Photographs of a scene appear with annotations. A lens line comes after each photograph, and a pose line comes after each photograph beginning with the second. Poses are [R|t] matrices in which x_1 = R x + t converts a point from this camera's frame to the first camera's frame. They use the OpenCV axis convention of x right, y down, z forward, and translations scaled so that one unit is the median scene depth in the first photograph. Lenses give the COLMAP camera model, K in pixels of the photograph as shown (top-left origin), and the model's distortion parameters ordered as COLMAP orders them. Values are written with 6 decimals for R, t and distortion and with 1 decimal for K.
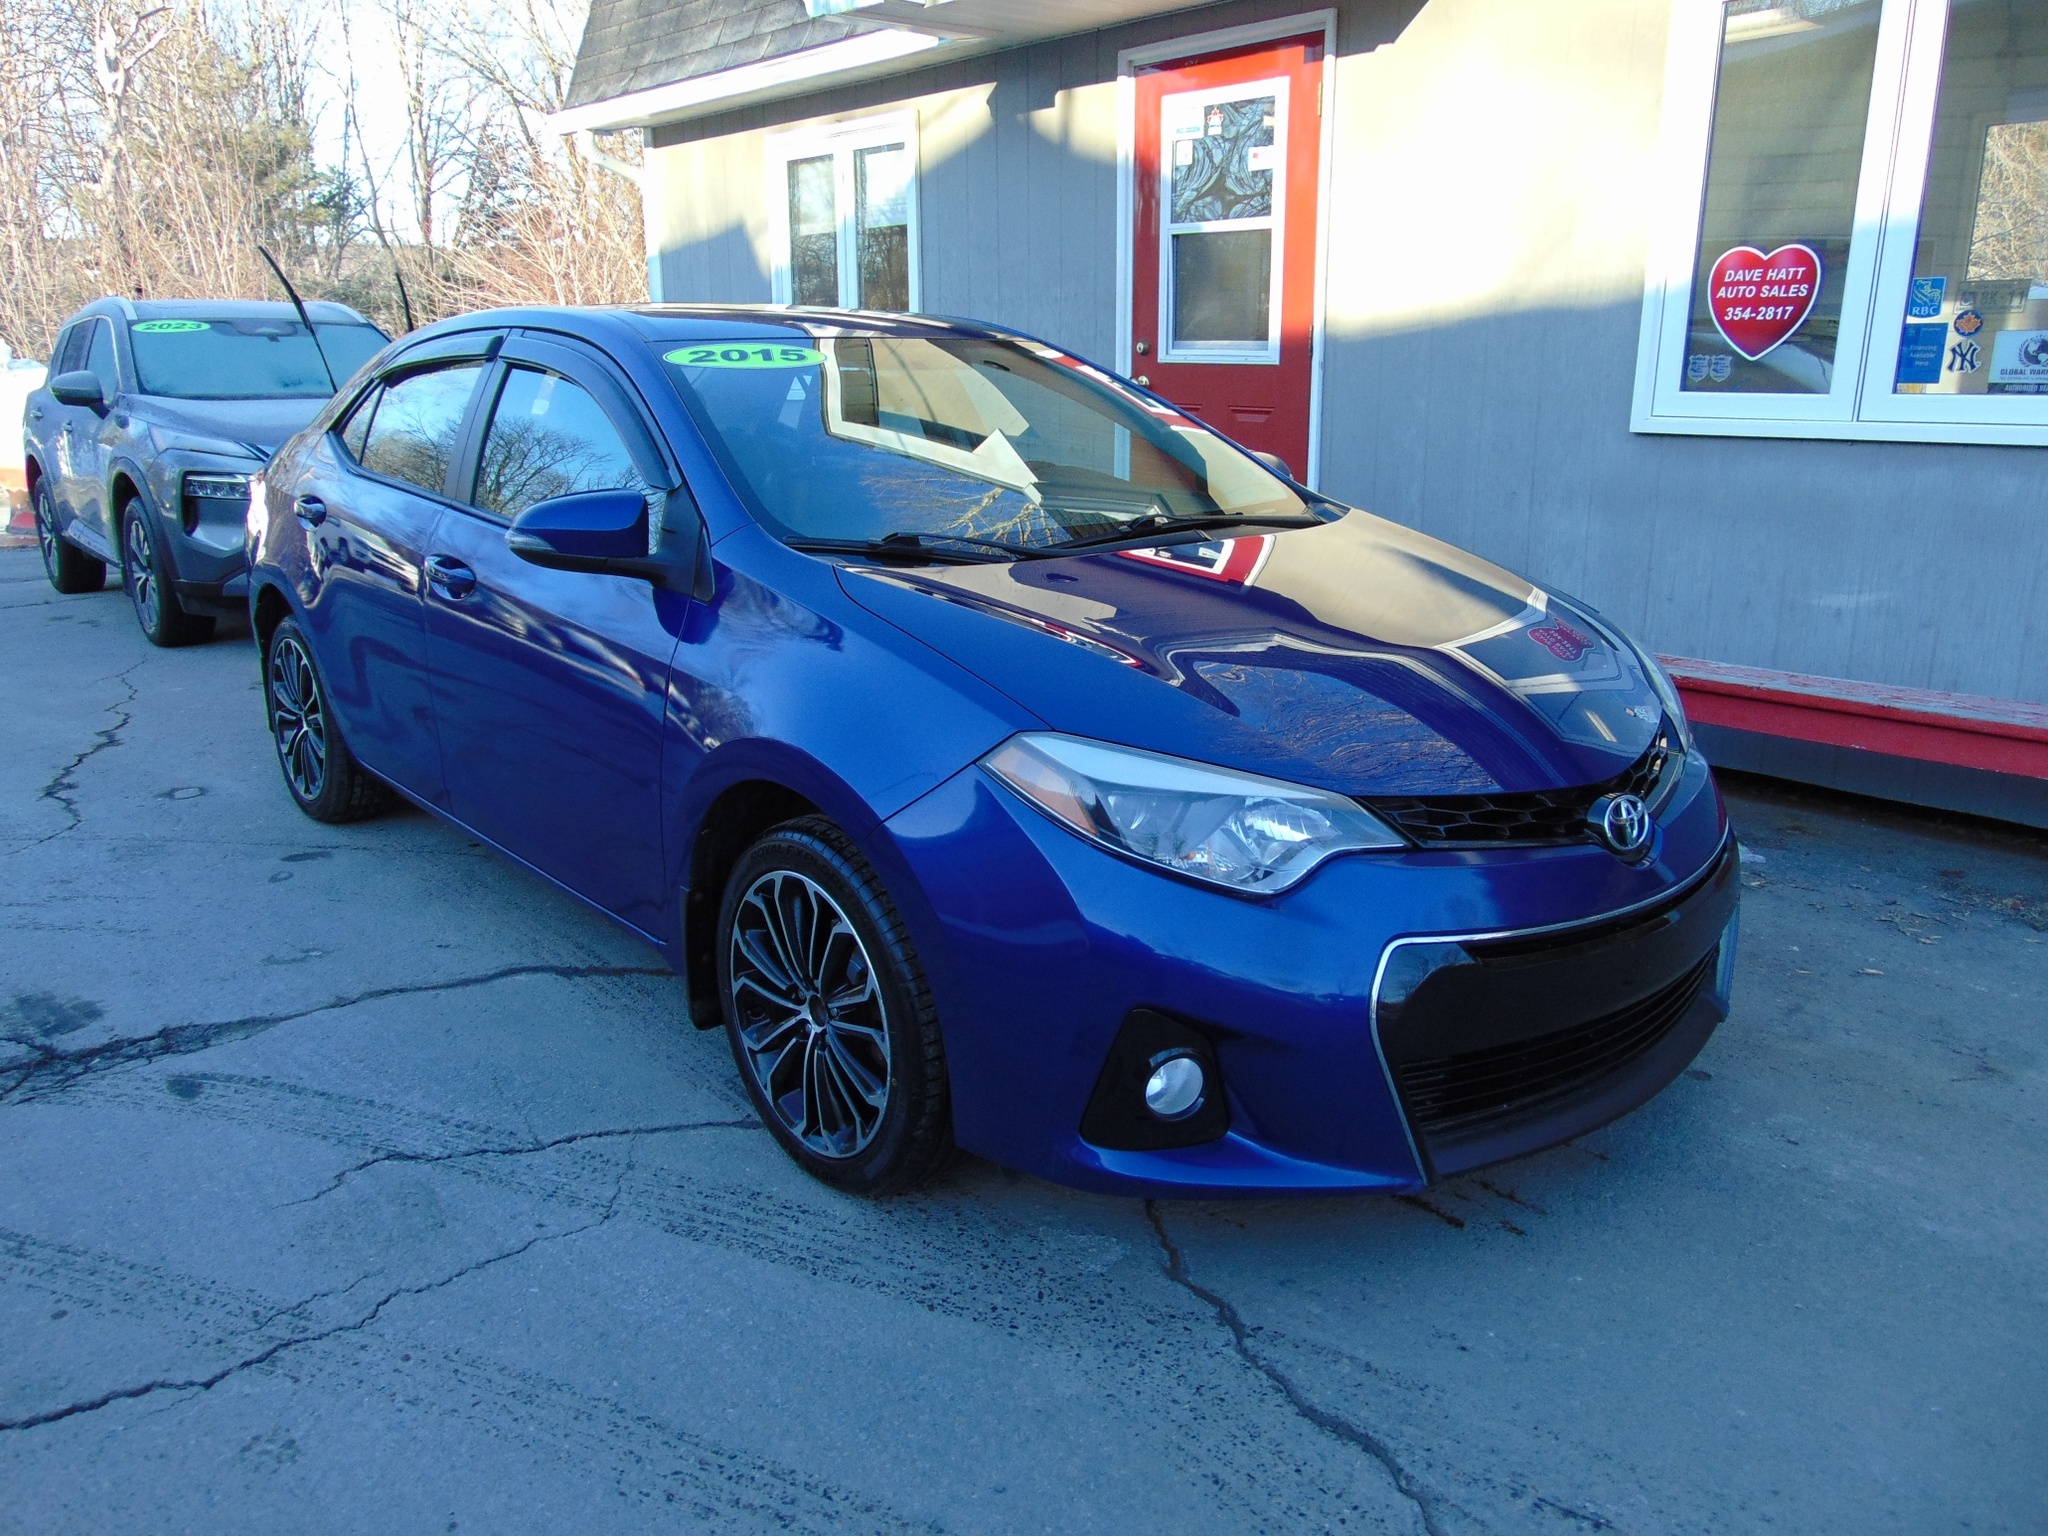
lens RADIAL K [[1540.1, 0, 1021.6], [0, 1540.1, 775.5], [0, 0, 1]] dist [-0.054154, 0.104143]
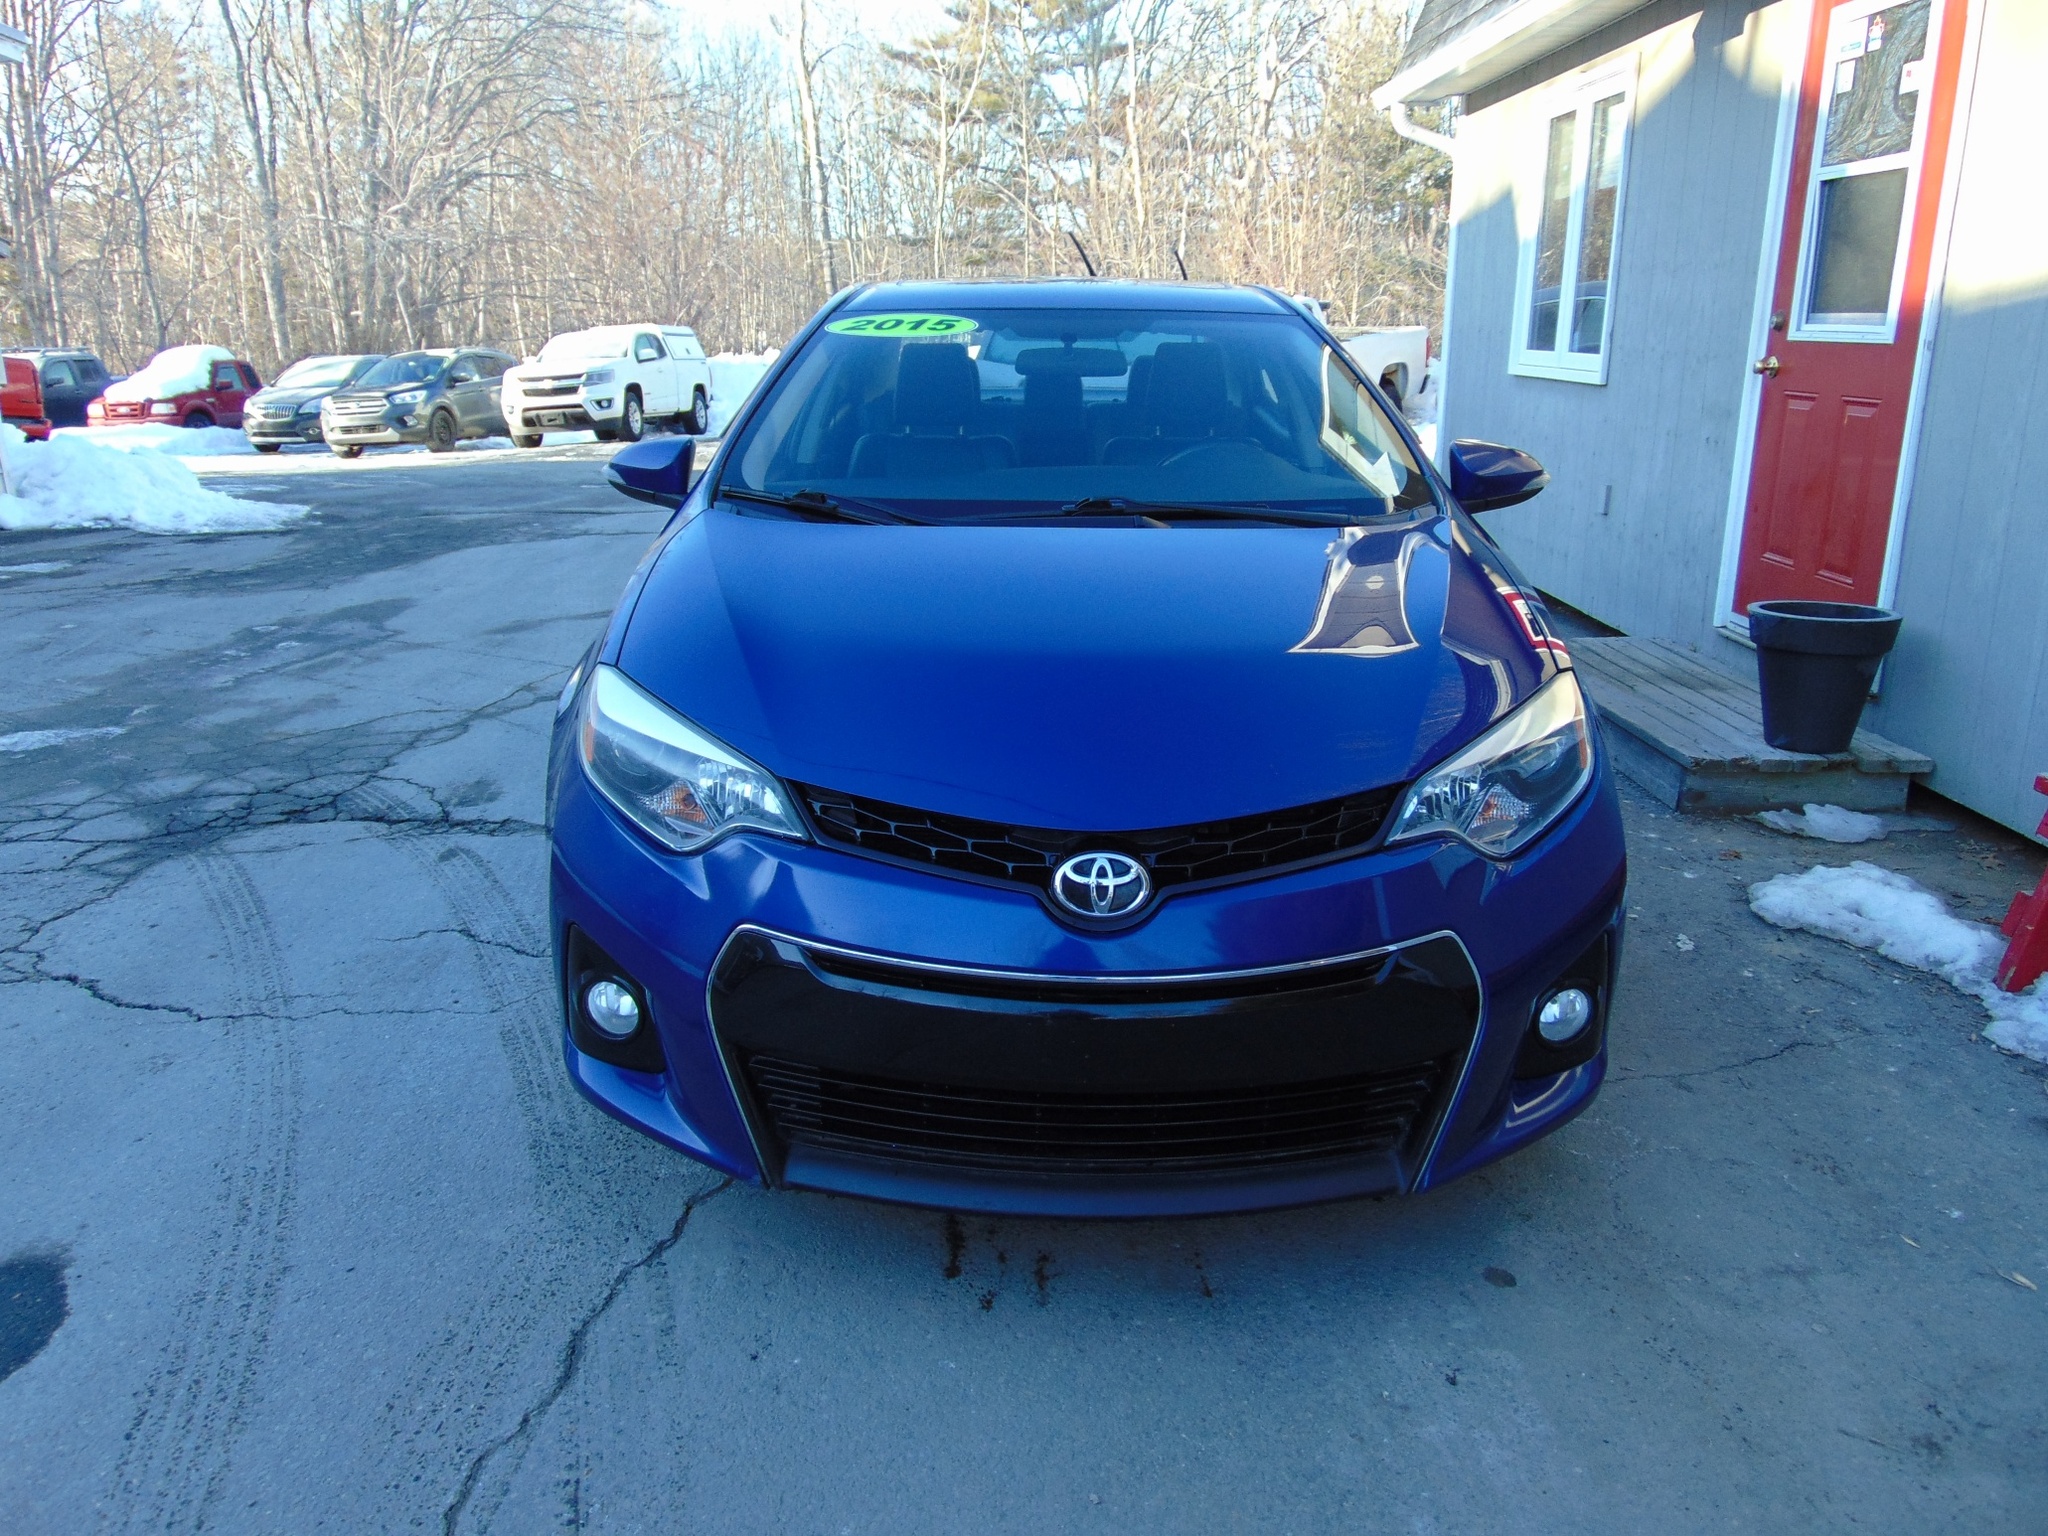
lens RADIAL K [[1567.5, 0, 1014.2], [0, 1567.5, 730.8], [0, 0, 1]] dist [-0.029235, 0.079490]
pose [[0.757951, 0.170024, -0.629763, 0.483469], [-0.179083, 0.982576, 0.049741, -0.045473], [0.627247, 0.075079, 0.775193, 0.155375]]
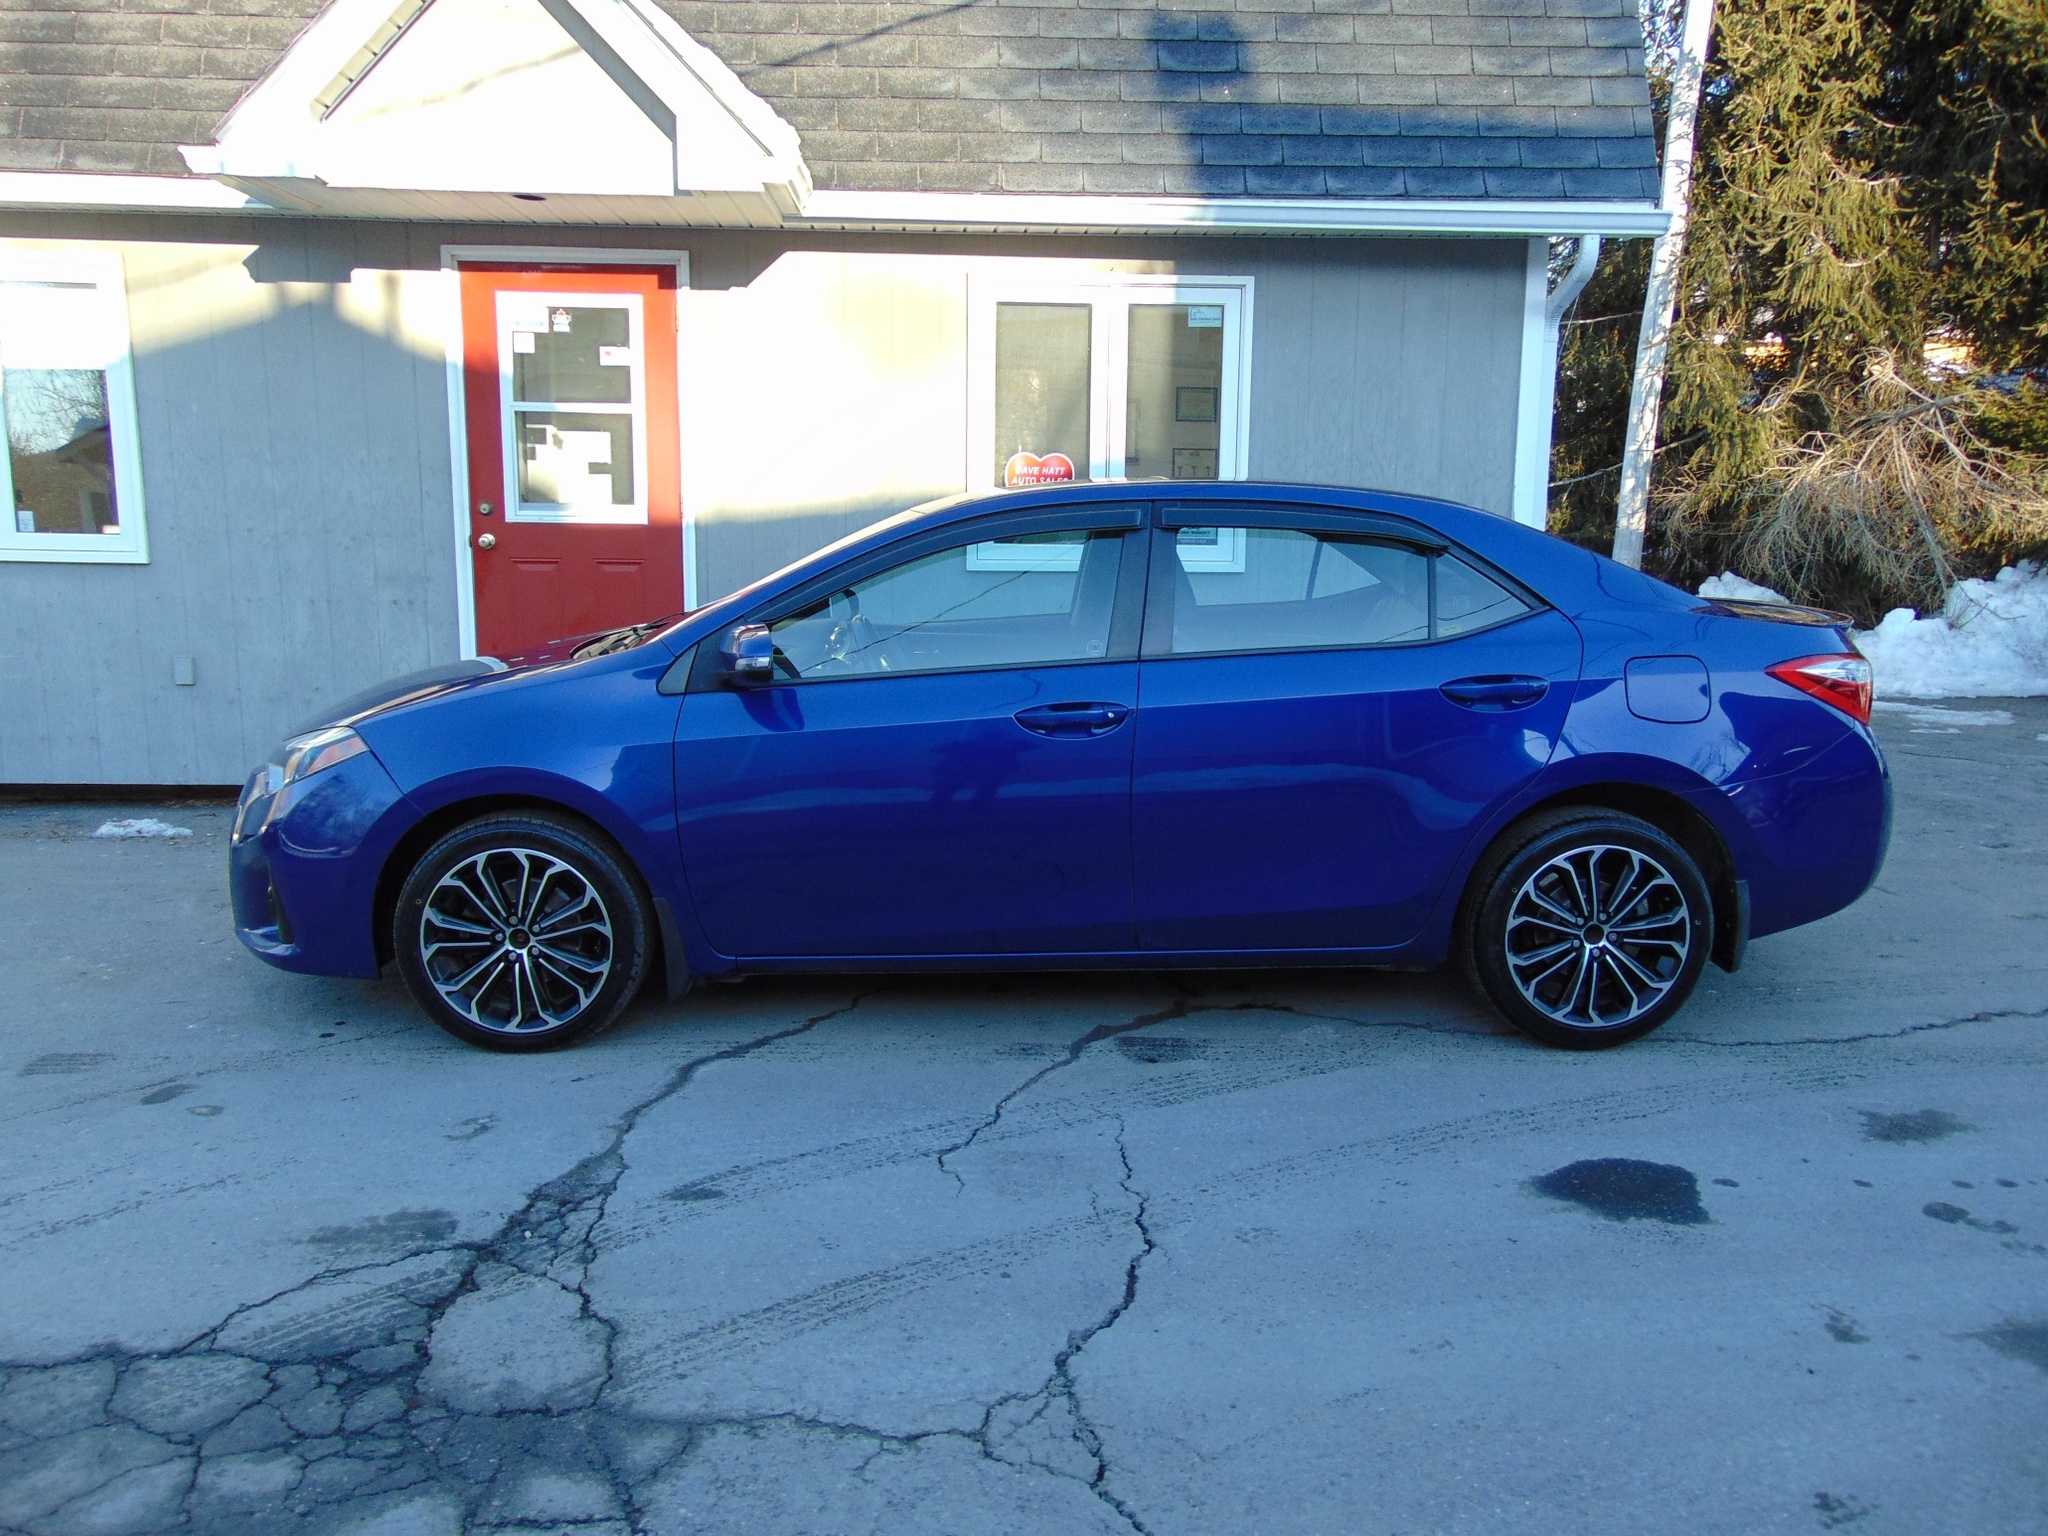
lens RADIAL K [[1567.5, 0, 1014.2], [0, 1567.5, 730.8], [0, 0, 1]] dist [-0.029235, 0.079490]
pose [[0.599986, -0.106593, 0.792877, -0.867959], [0.199211, 0.979772, -0.019028, -0.035411], [-0.774811, 0.169367, 0.609084, 0.069361]]
